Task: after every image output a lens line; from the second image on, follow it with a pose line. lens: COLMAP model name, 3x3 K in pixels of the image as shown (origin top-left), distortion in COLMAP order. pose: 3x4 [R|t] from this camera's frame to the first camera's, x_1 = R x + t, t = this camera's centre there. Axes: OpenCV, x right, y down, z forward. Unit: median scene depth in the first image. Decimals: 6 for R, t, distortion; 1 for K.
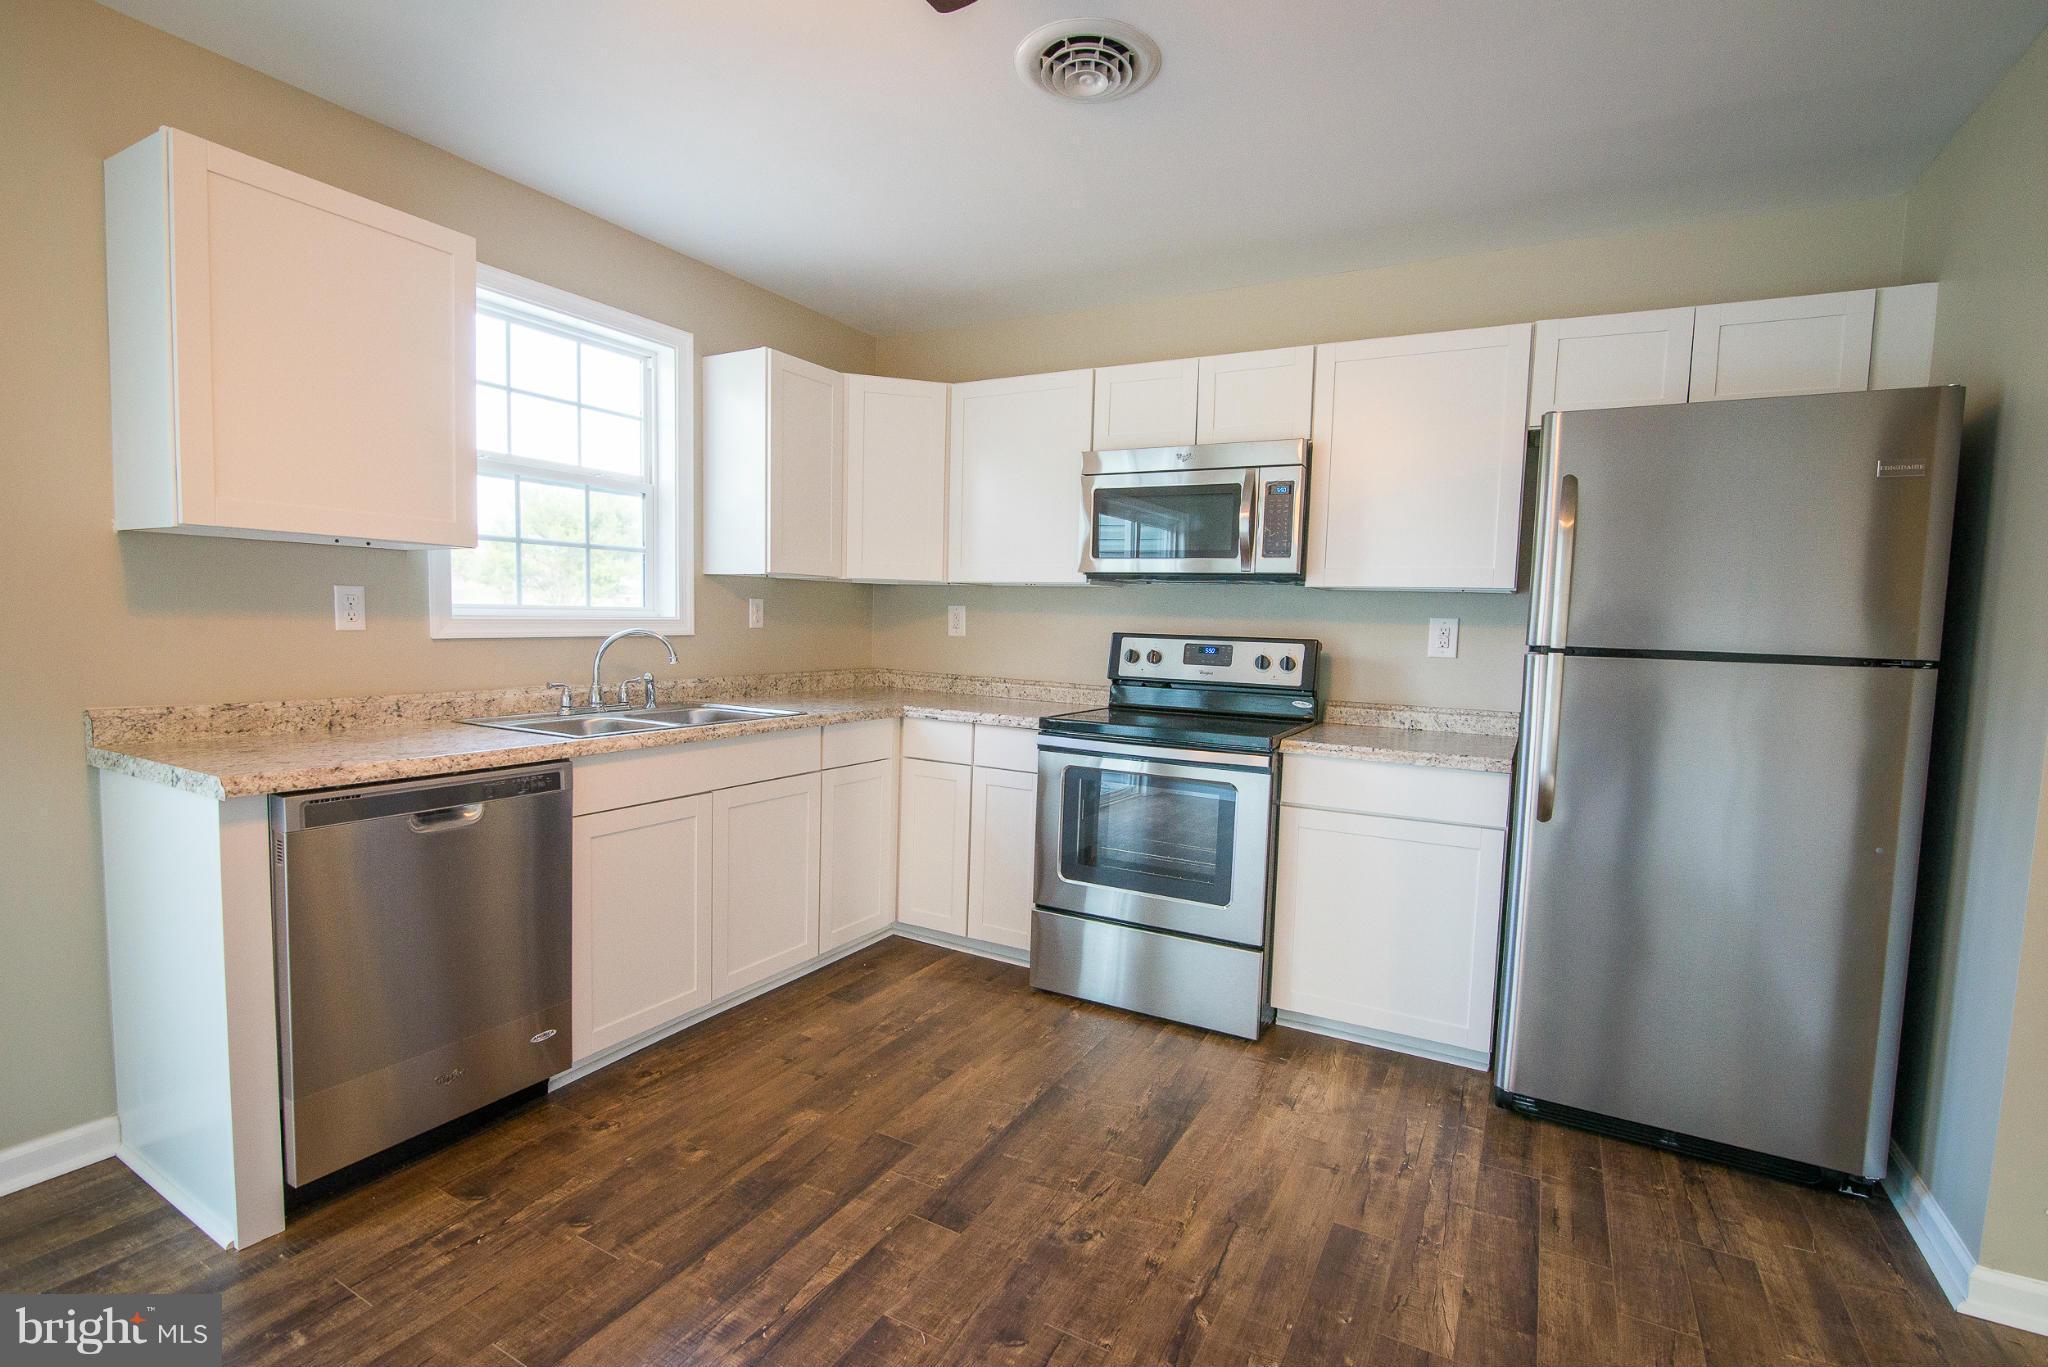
lens RADIAL K [[943.6, 0, 1019.4], [0, 943.6, 687.3], [0, 0, 1]] dist [-0.018691, 0.001092]
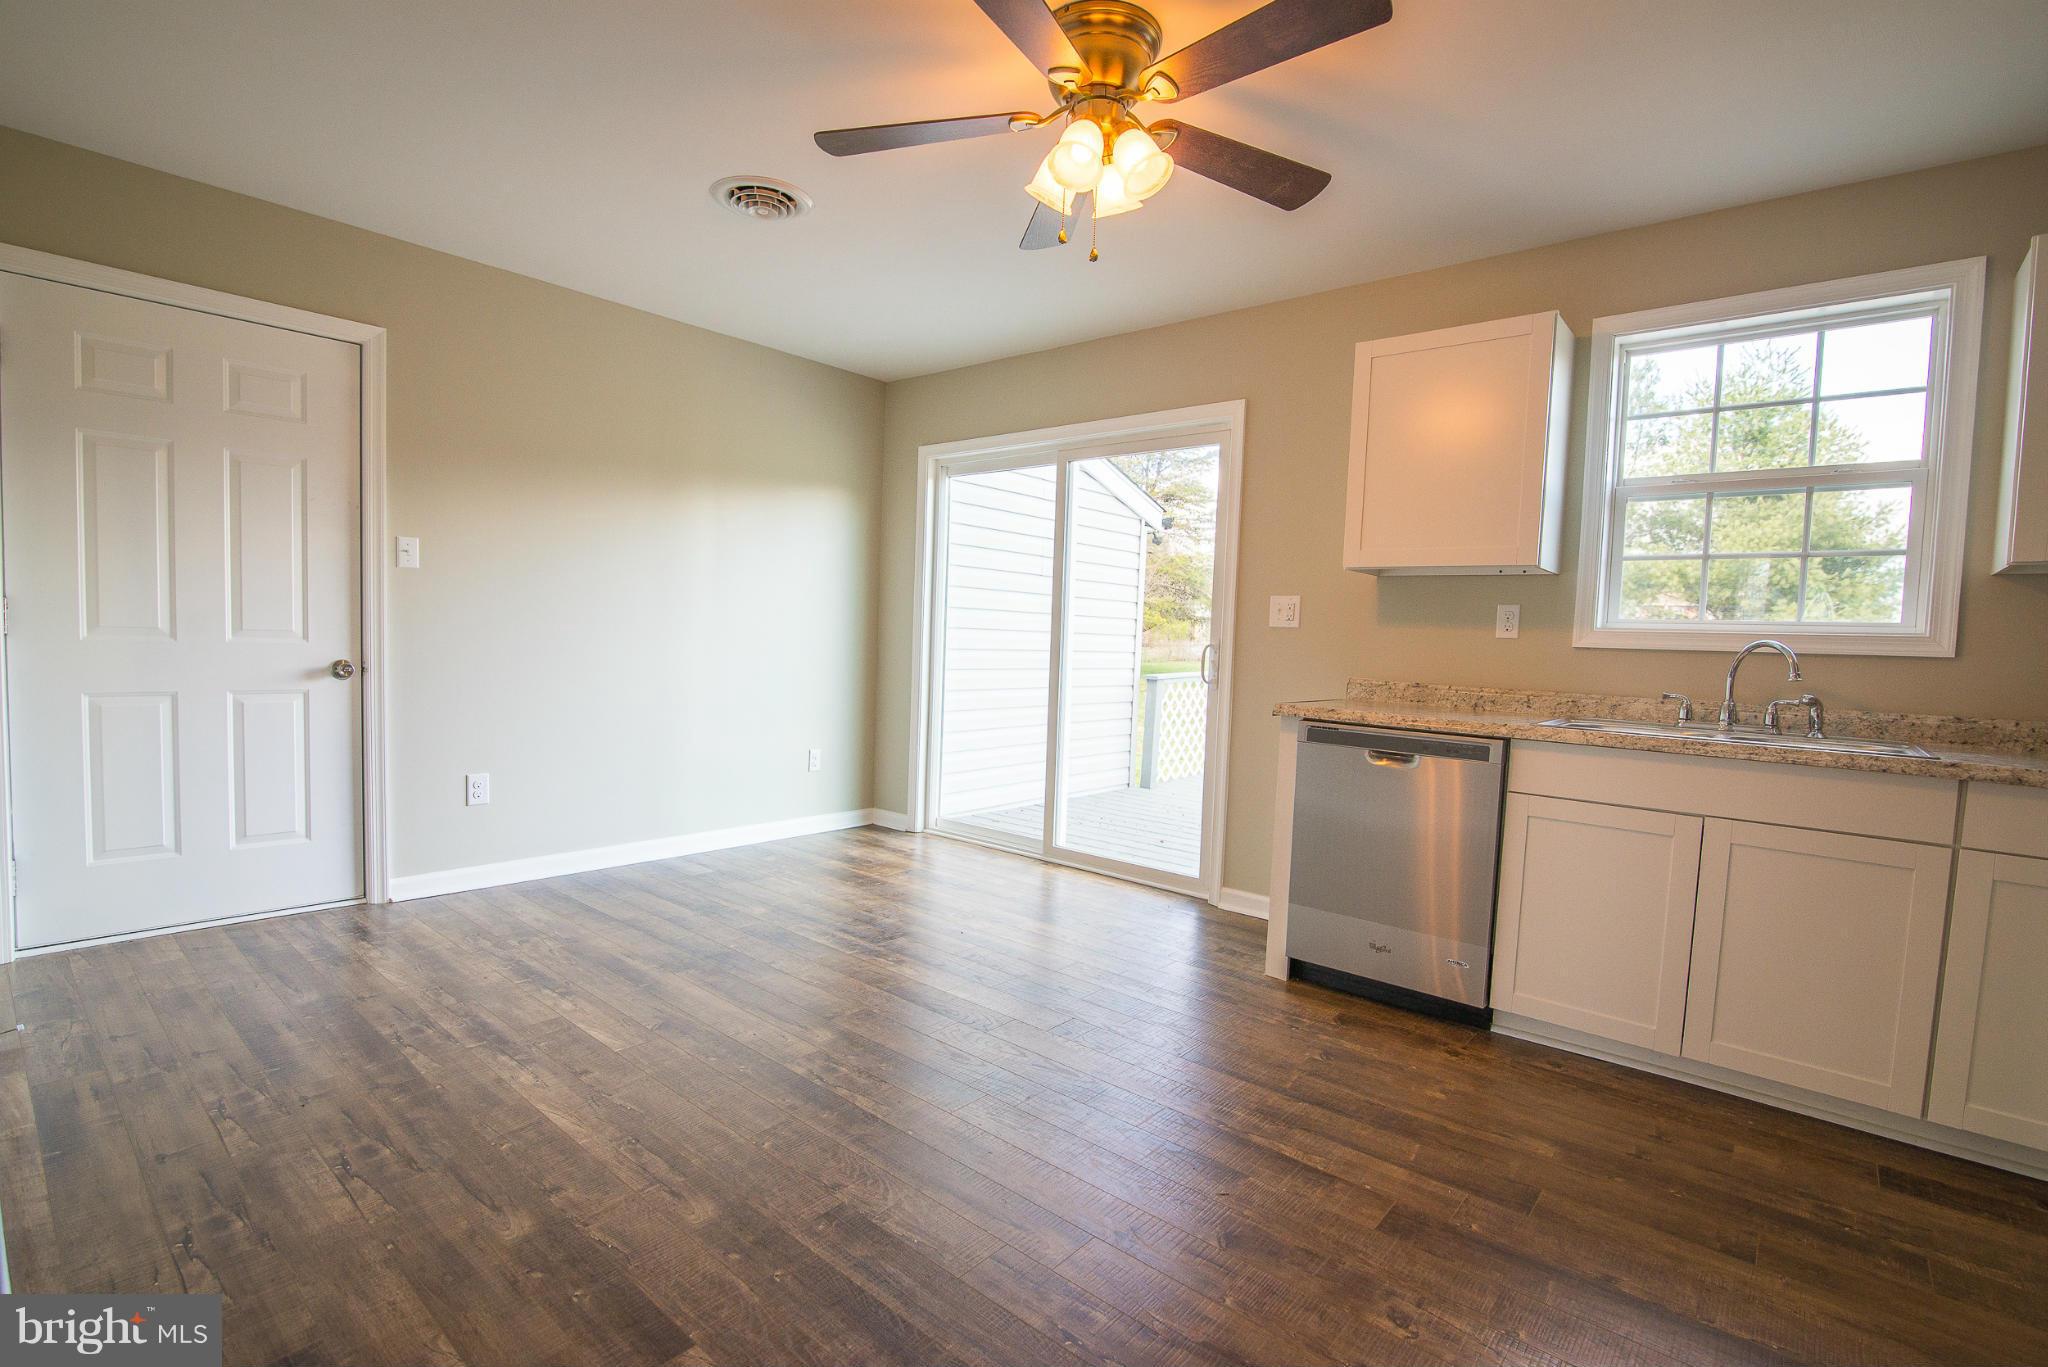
lens RADIAL K [[943.6, 0, 1031.4], [0, 943.6, 700.5], [0, 0, 1]] dist [-0.018691, 0.001092]
pose [[-0.186805, 0.030247, -0.981931, 0.775231], [-0.118982, 0.991471, 0.053176, 0.038302], [0.975165, 0.126766, -0.181613, 0.650767]]
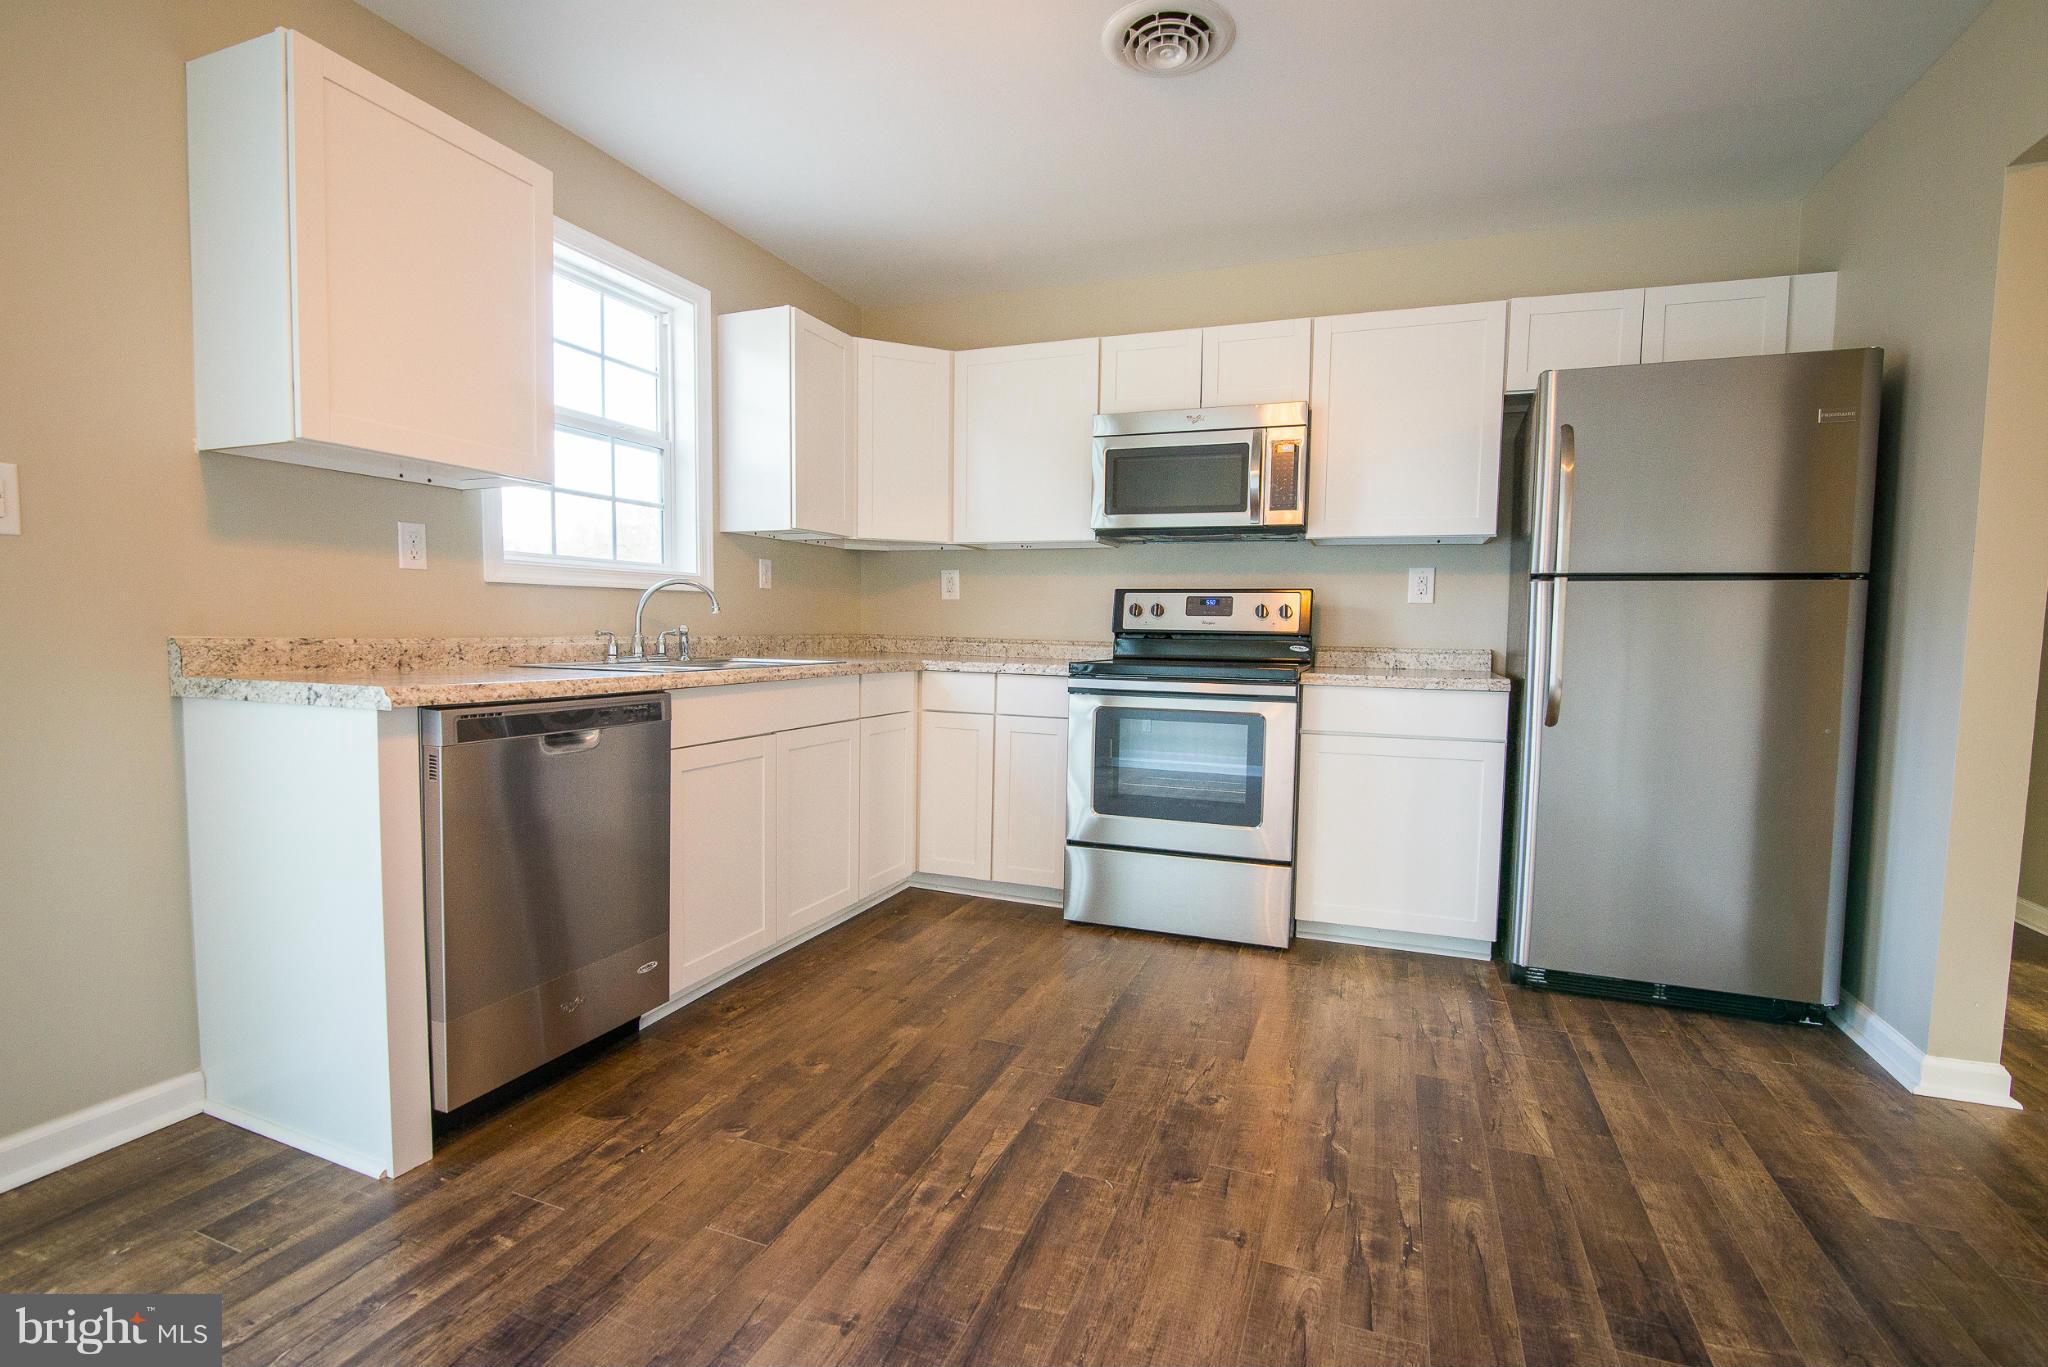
lens RADIAL K [[943.6, 0, 1020.2], [0, 943.6, 685.7], [0, 0, 1]] dist [-0.018691, 0.001092]
pose [[0.990402, -0.022190, 0.136426, -0.246301], [0.023232, 0.999712, -0.006050, 0.087671], [-0.136252, 0.009162, 0.990632, -0.051350]]
